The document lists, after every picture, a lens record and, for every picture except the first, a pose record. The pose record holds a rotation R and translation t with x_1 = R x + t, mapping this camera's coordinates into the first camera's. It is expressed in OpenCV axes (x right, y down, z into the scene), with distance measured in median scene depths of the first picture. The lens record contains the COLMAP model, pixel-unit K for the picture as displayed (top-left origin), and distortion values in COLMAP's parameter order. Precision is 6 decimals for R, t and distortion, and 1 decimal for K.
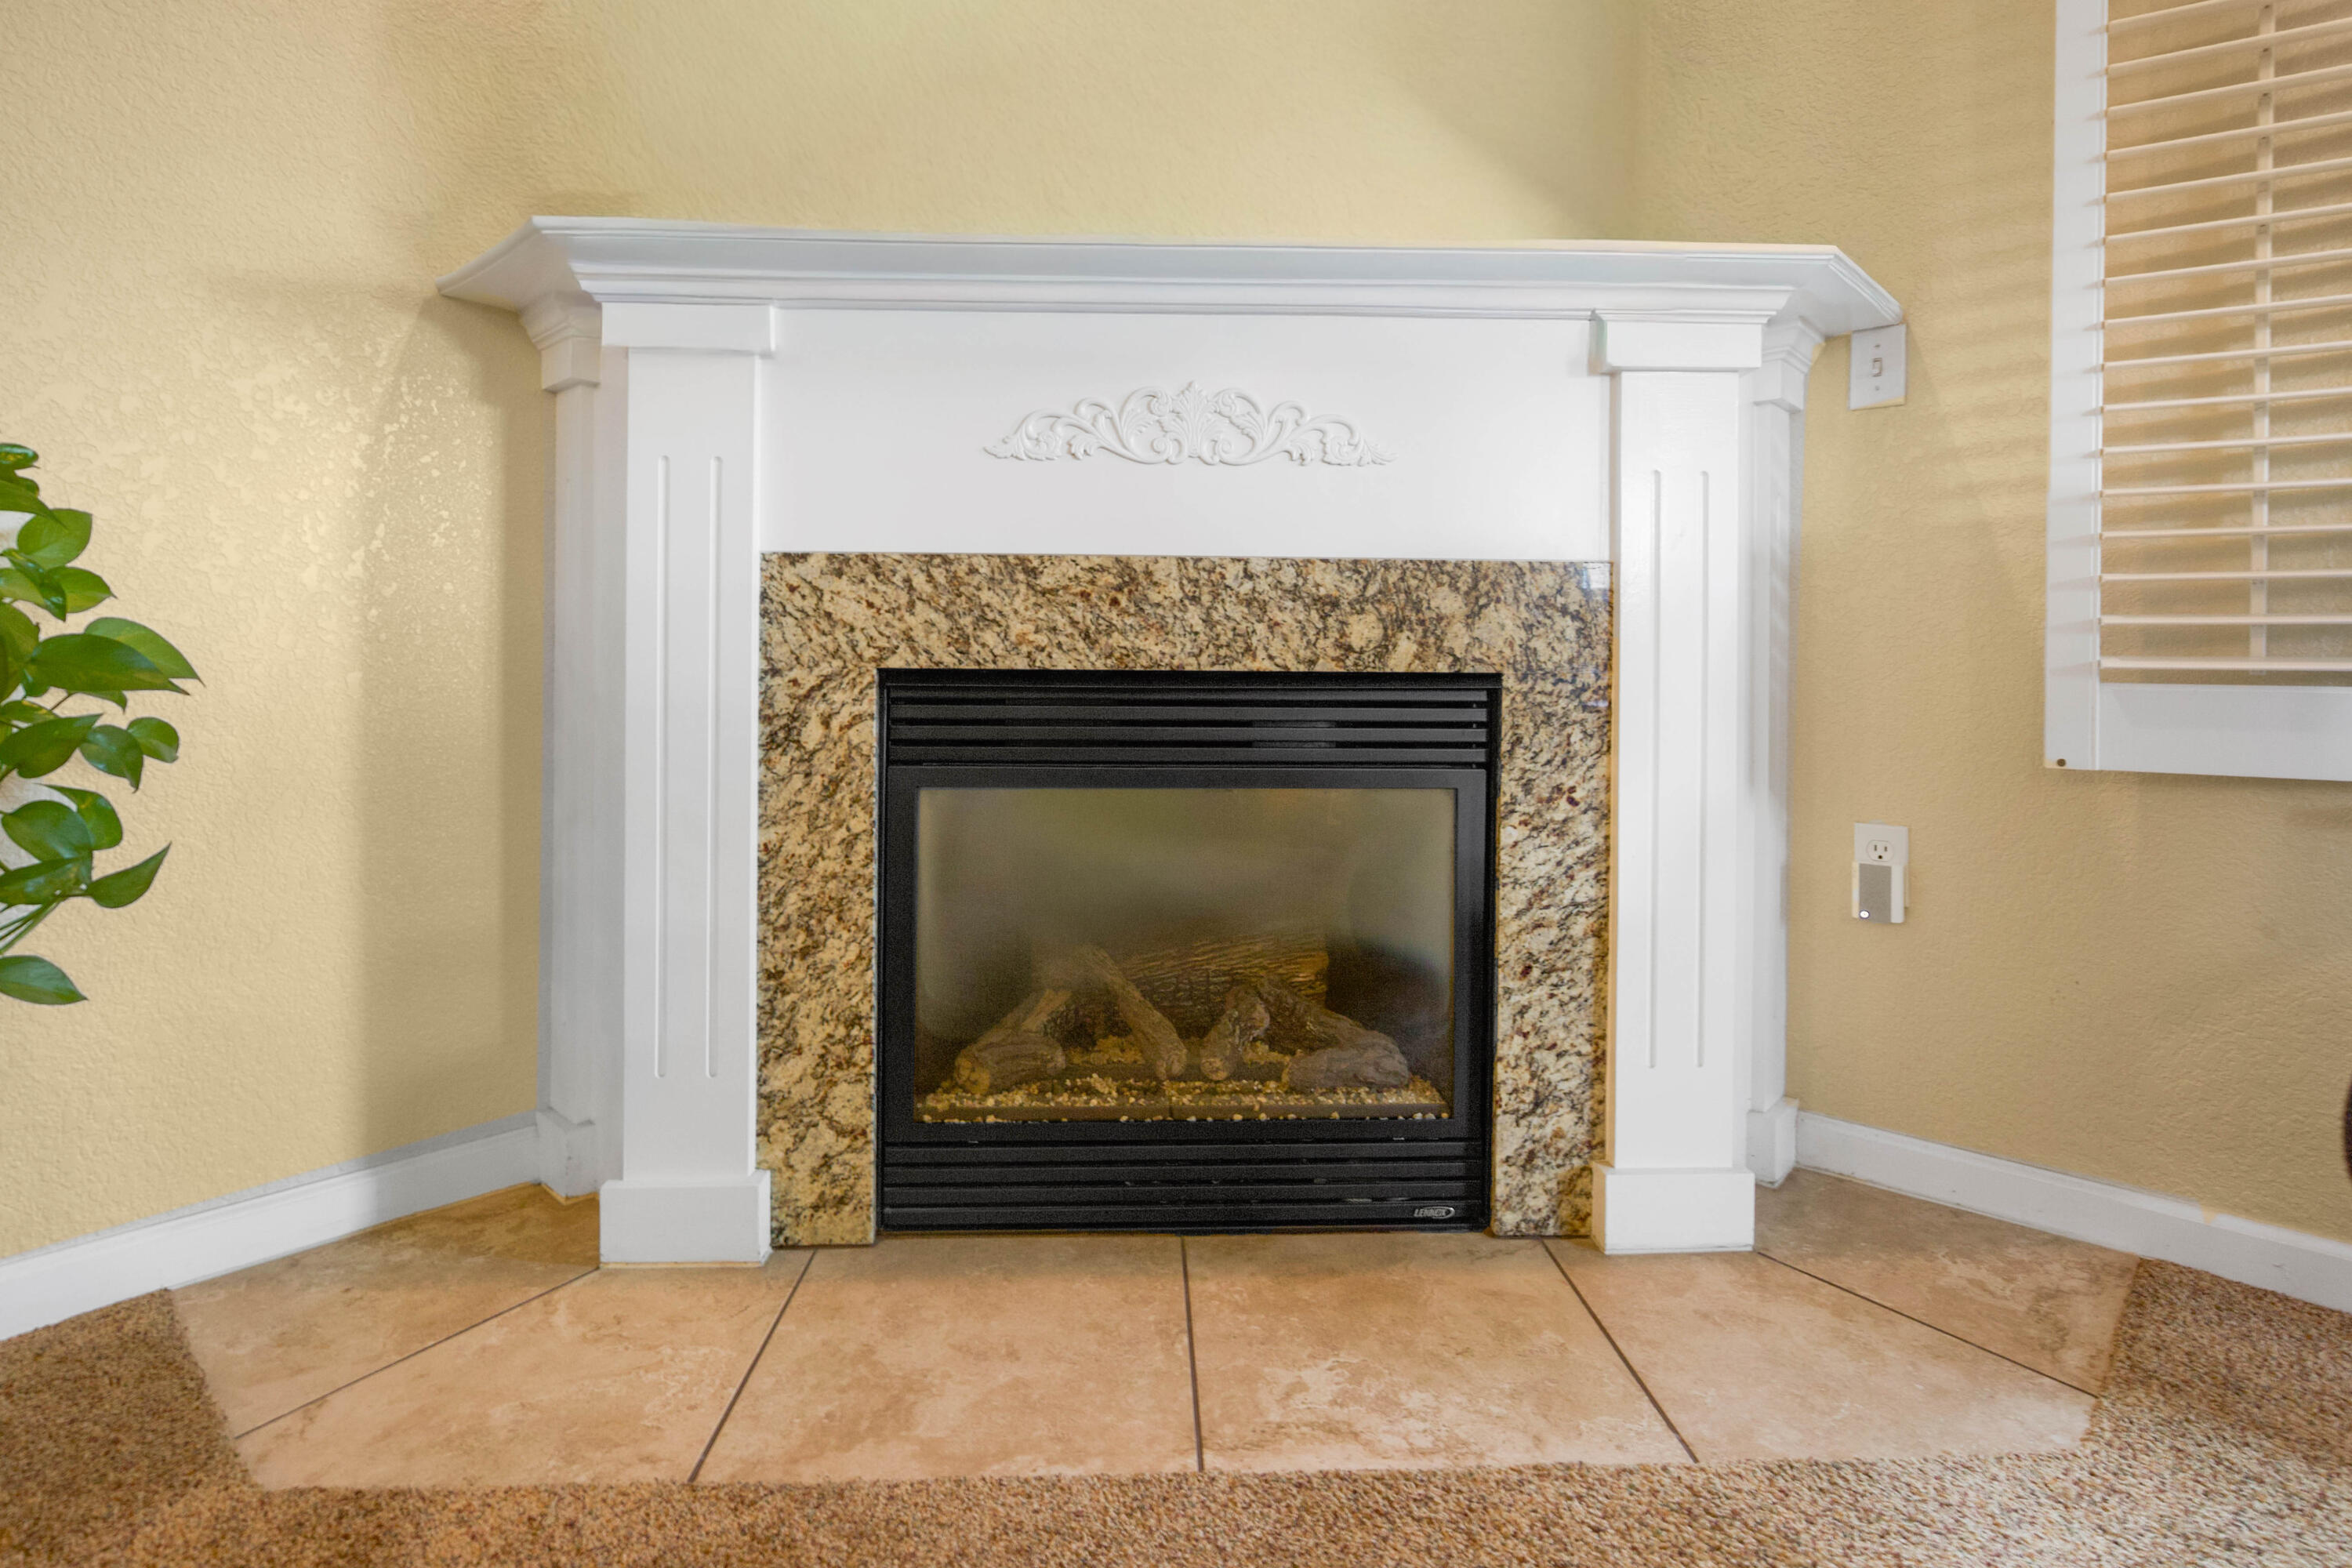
lens RADIAL K [[1116.9, 0, 1150.2], [0, 1116.9, 731.2], [0, 0, 1]] dist [-0.010836, -0.000308]
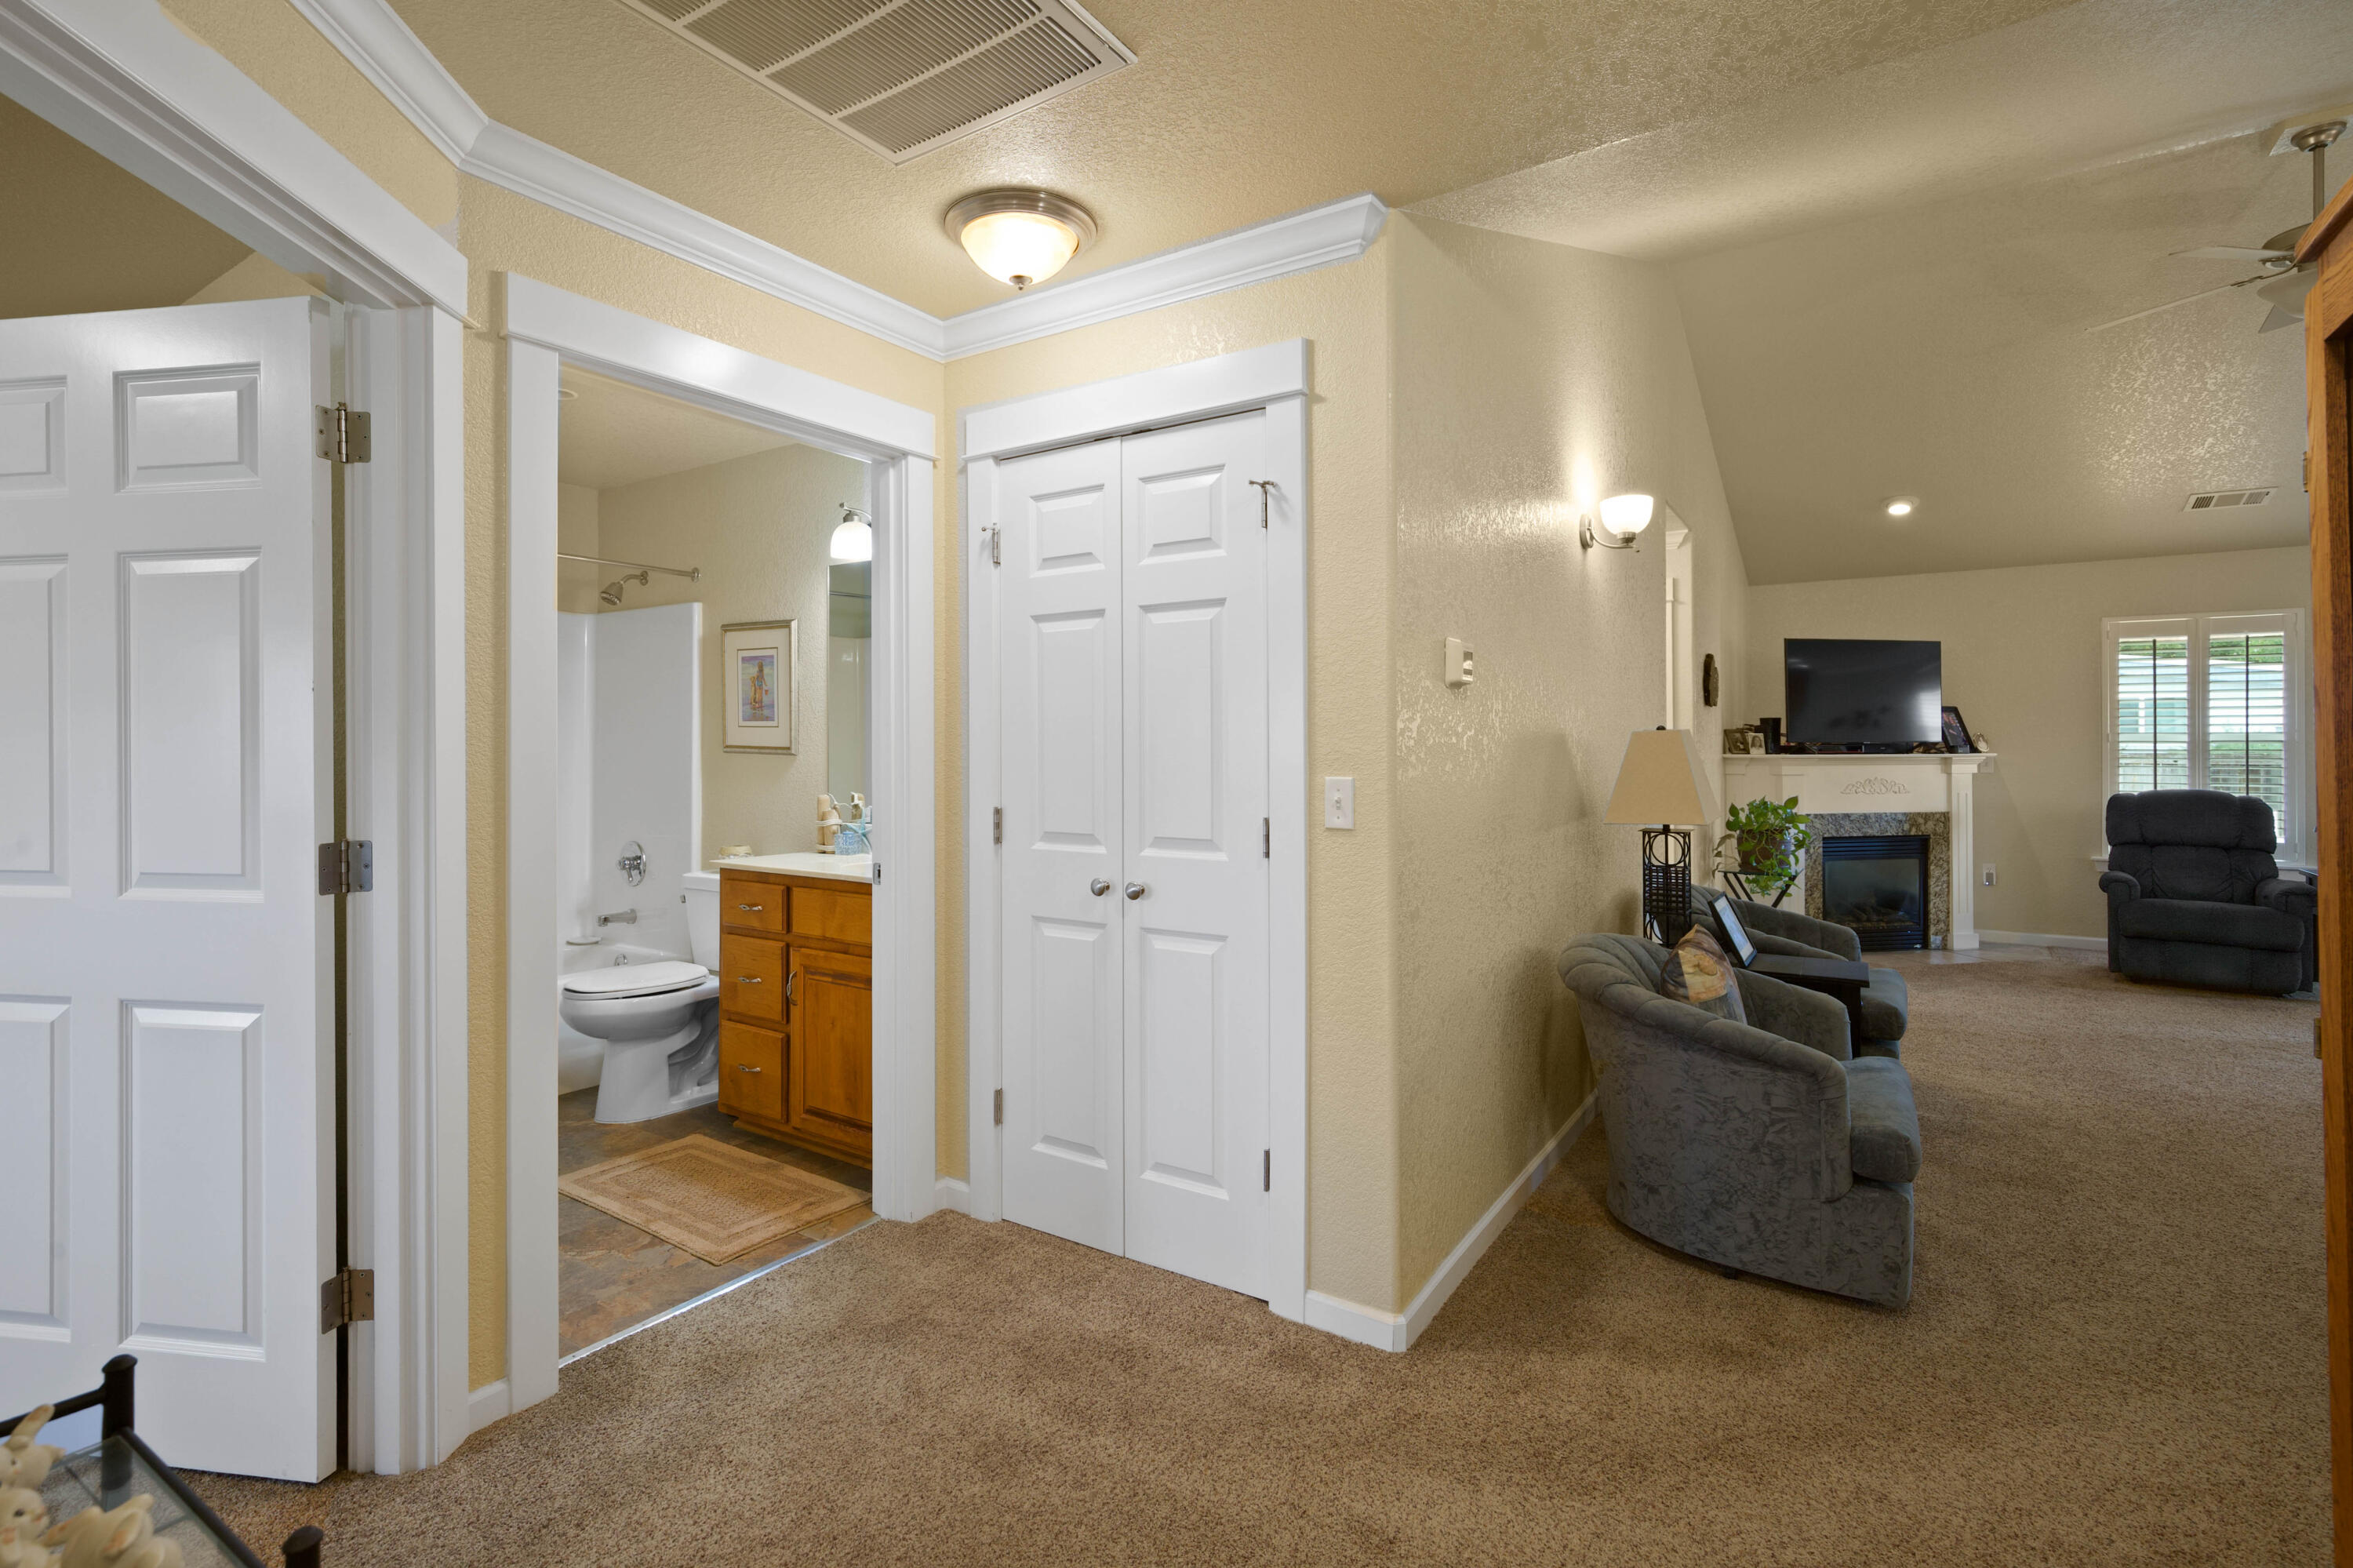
lens RADIAL K [[1091.4, 0, 1176.3], [0, 1091.4, 744.3], [0, 0, 1]] dist [-0.001662, 0.000359]
pose [[0.986895, -0.008319, 0.161151, -3.787388], [0.008652, 0.999962, -0.001363, -0.479409], [-0.161133, 0.002739, 0.986929, -3.253791]]
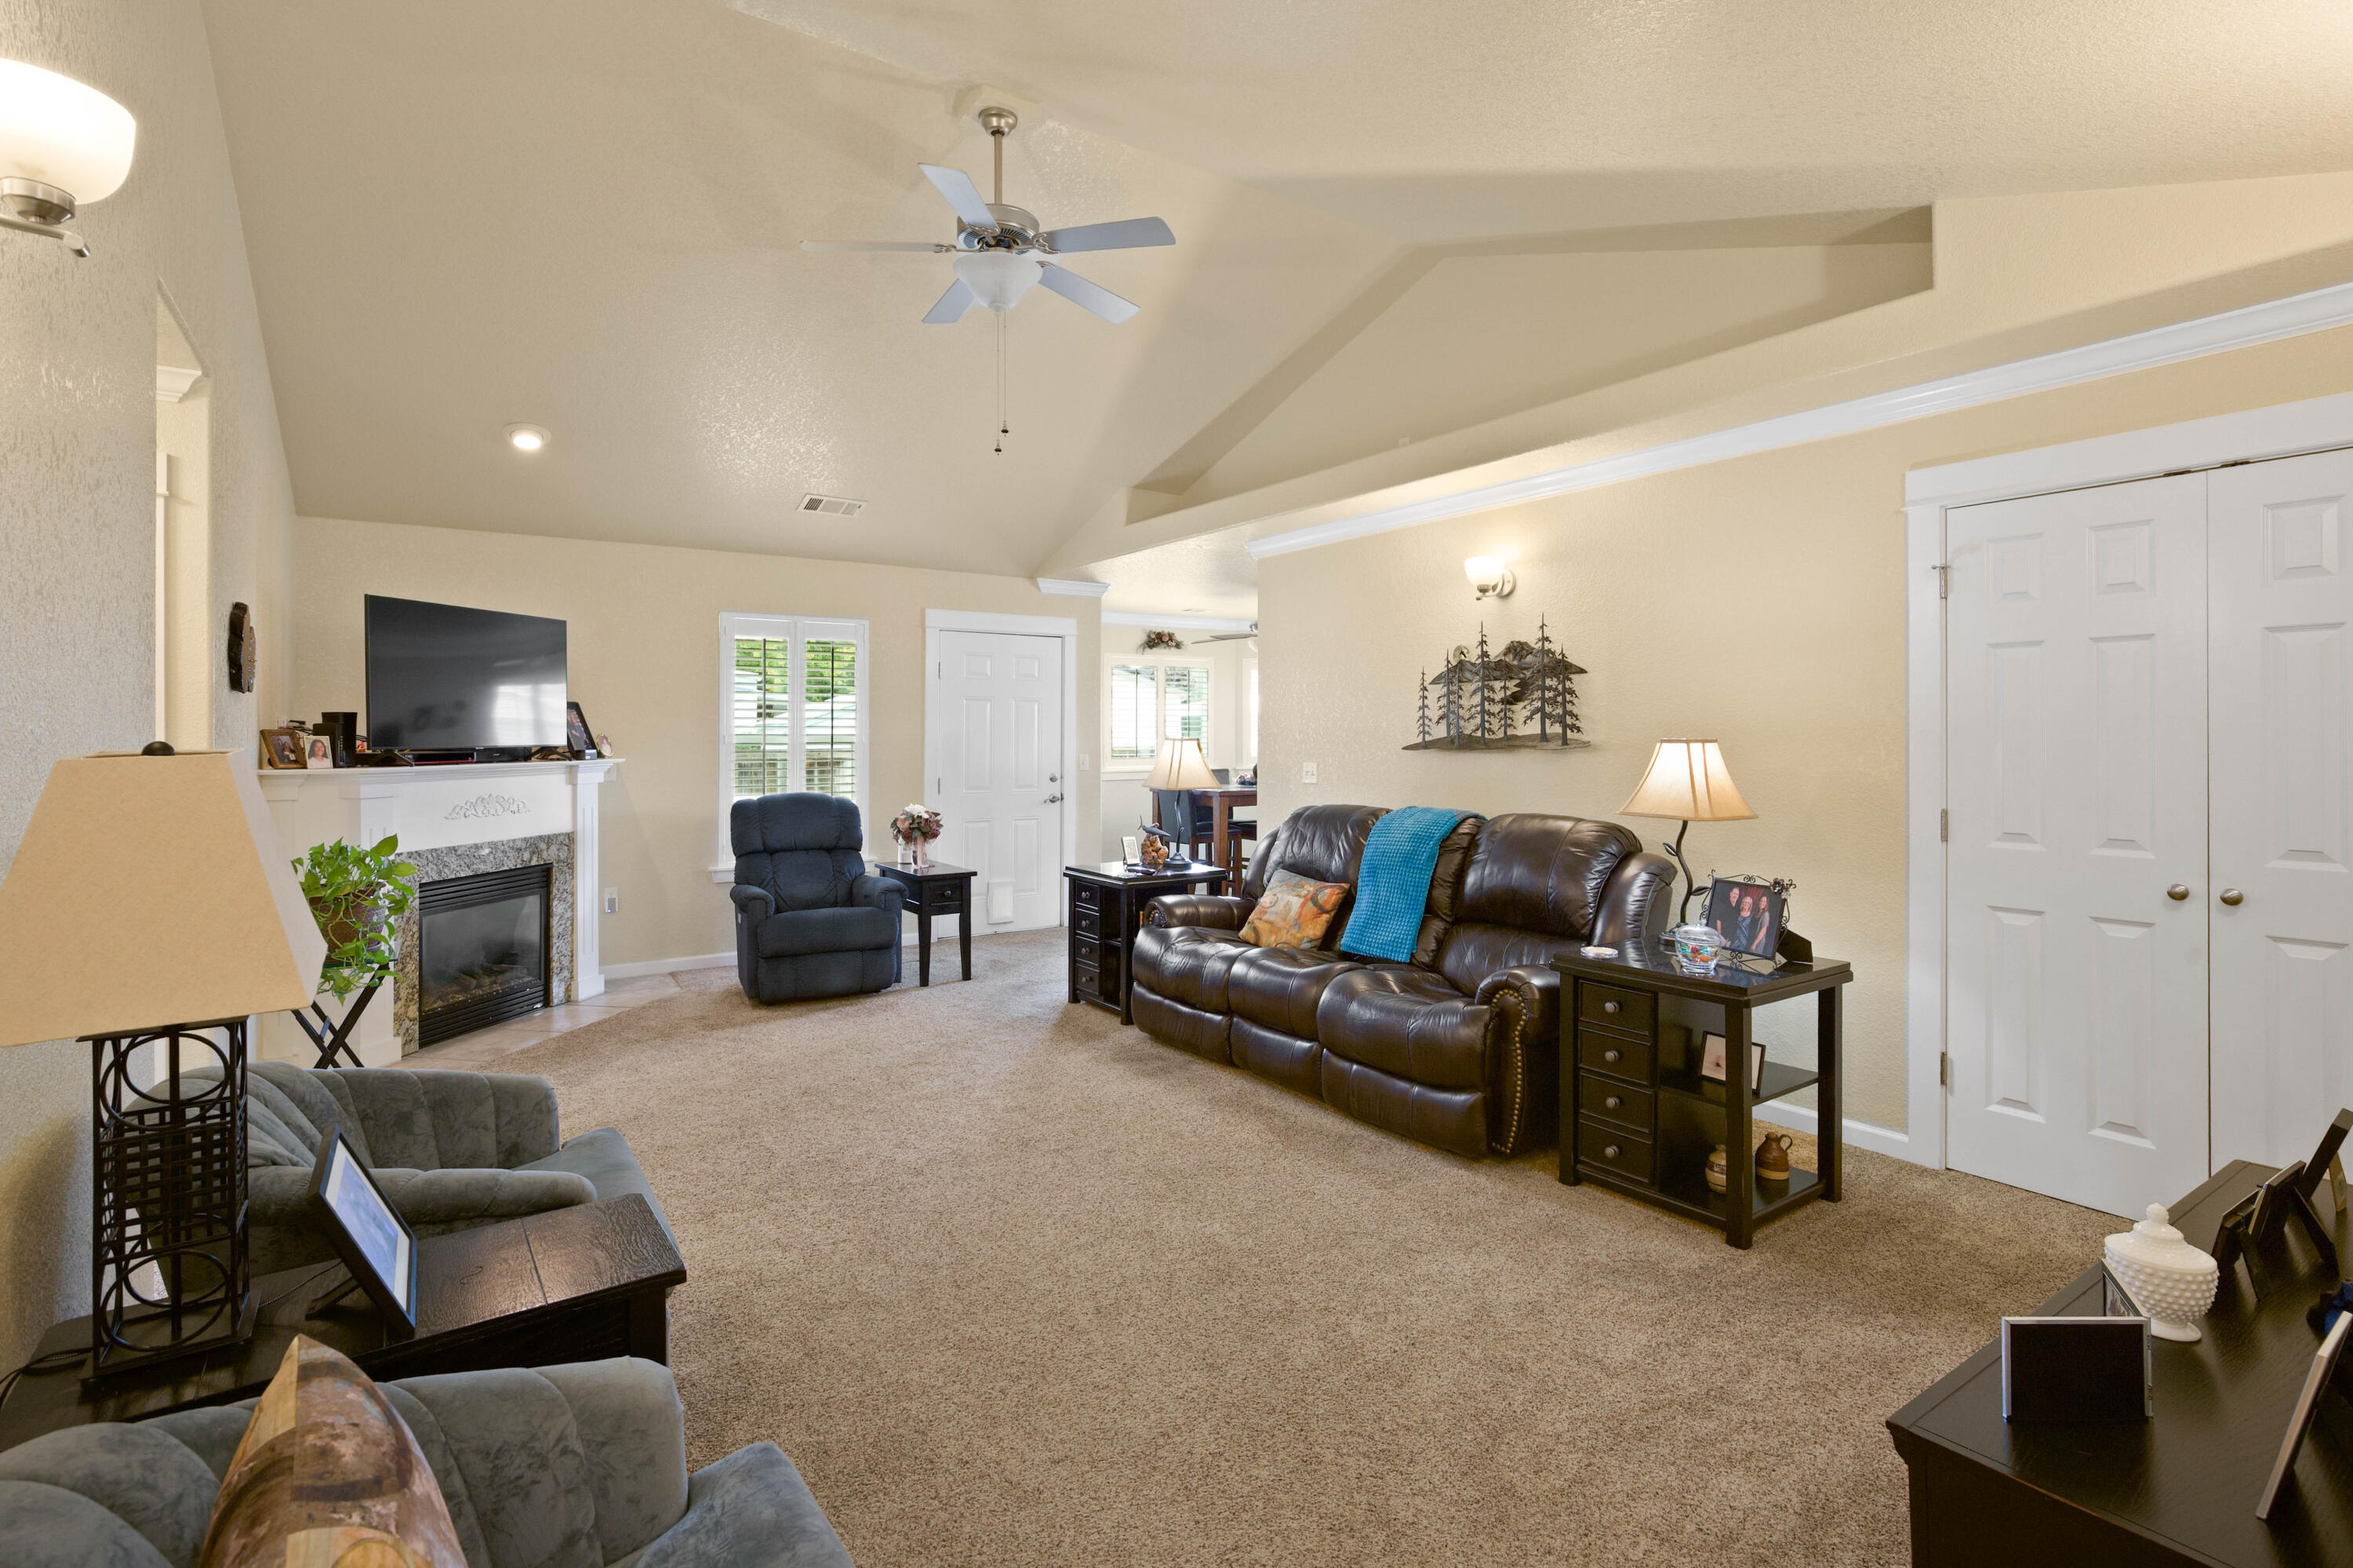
lens RADIAL K [[1114.5, 0, 1169.0], [0, 1114.5, 724.6], [0, 0, 1]] dist [-0.003601, -0.001199]
pose [[0.233377, -0.000500, 0.972386, -3.023209], [0.006381, 0.999979, -0.001018, -0.525339], [-0.972365, 0.006443, 0.233376, -2.047232]]
